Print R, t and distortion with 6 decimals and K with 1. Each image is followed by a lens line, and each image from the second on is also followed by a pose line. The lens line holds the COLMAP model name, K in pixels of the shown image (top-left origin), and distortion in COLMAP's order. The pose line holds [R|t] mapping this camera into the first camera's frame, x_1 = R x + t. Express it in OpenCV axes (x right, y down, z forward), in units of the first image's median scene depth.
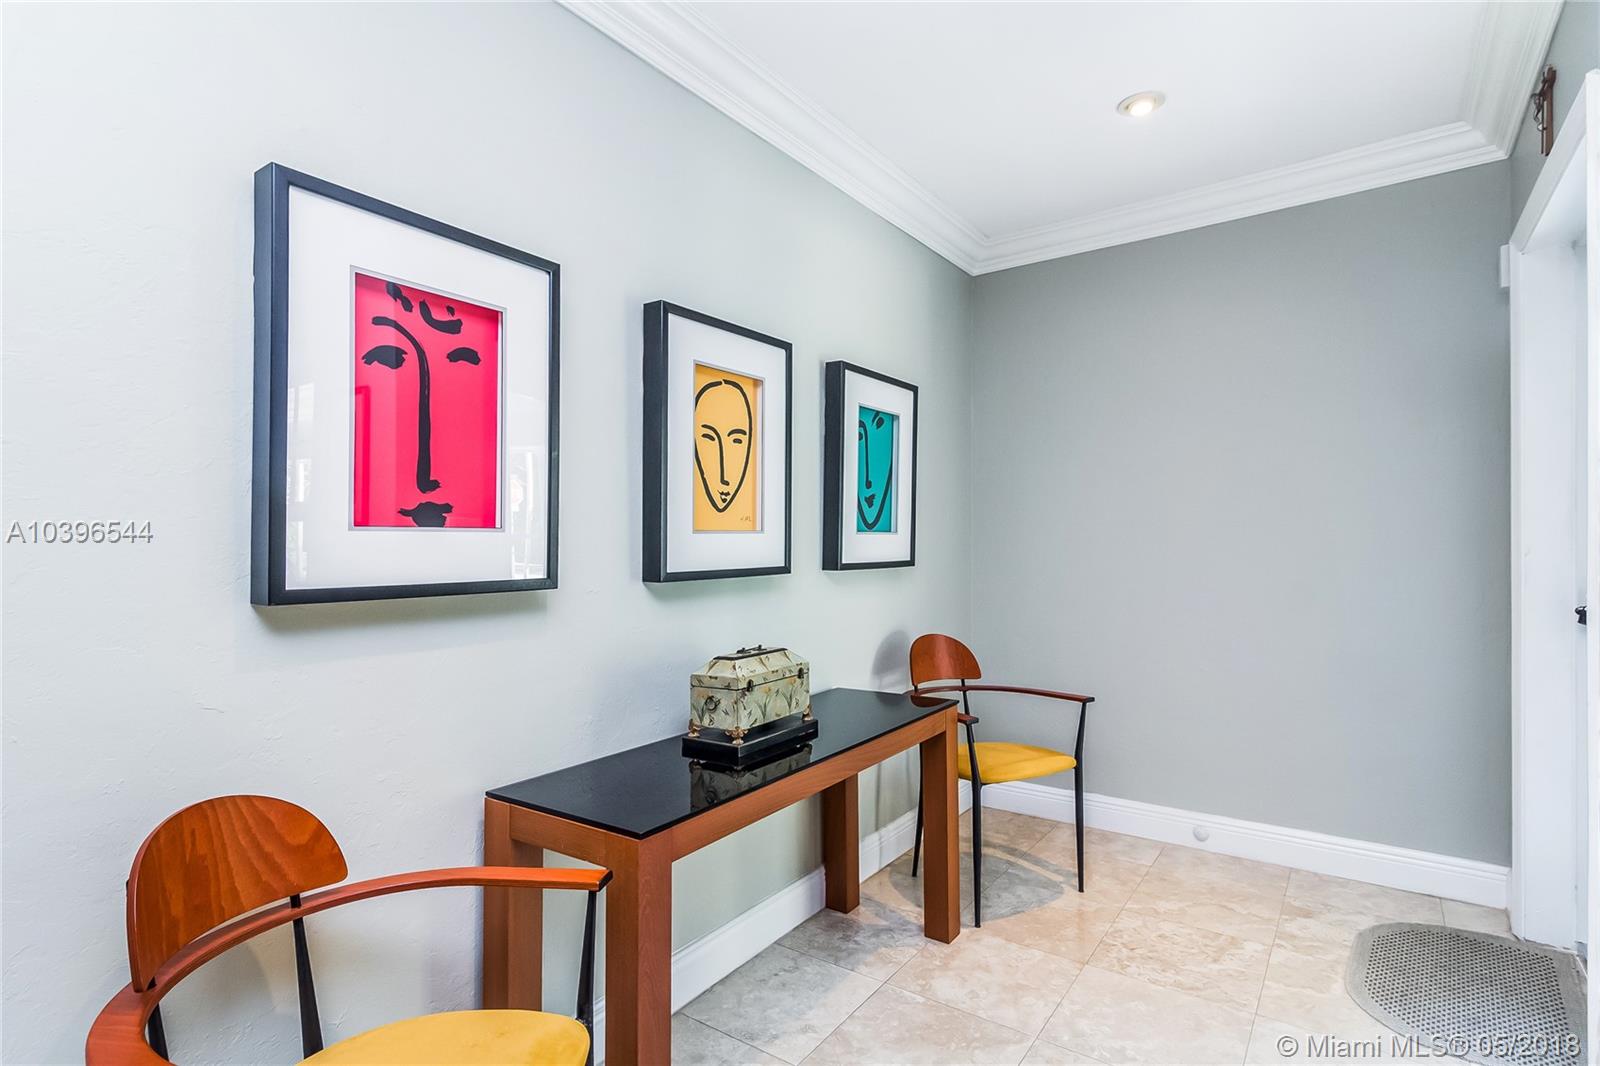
lens RADIAL K [[779.7, 0, 800.7], [0, 779.7, 536.0], [0, 0, 1]] dist [-0.000329, -0.000257]
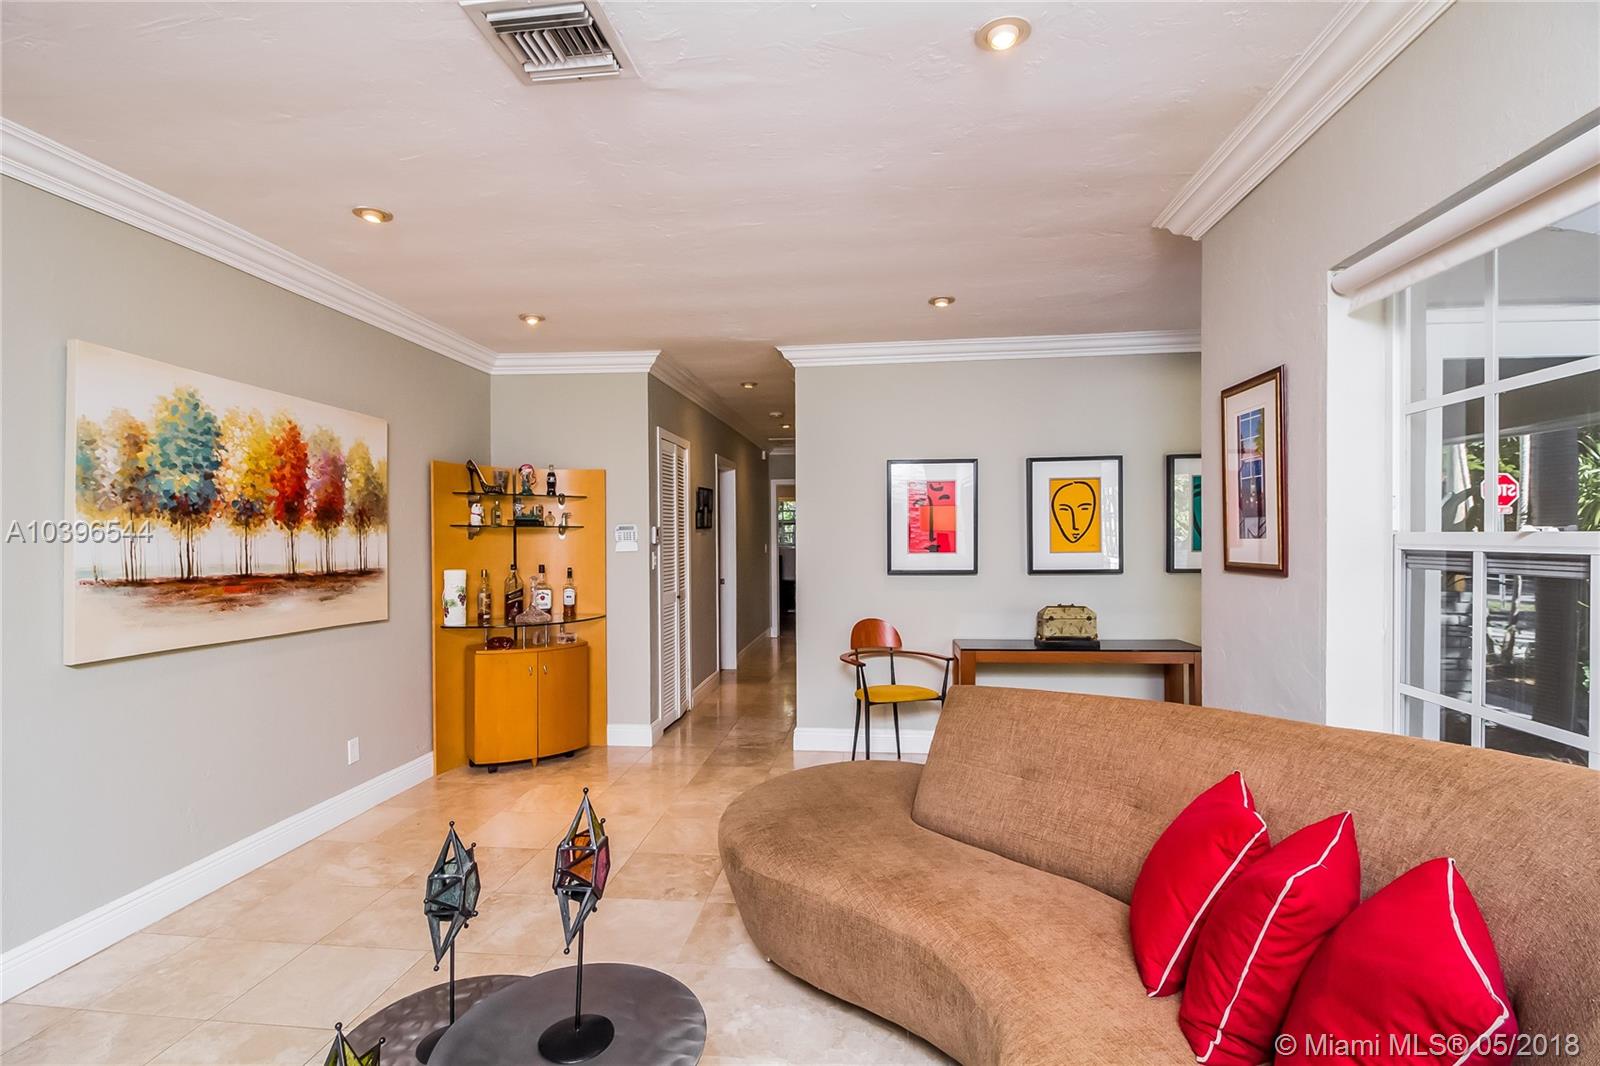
lens RADIAL K [[750.5, 0, 800.0], [0, 750.5, 533.0], [0, 0, 1]] dist [-0.019337, -0.000506]
pose [[0.482776, -0.000362, -0.875744, 1.820943], [0.013840, 0.999878, 0.007216, -0.113164], [0.875634, -0.015604, 0.482723, -0.904060]]
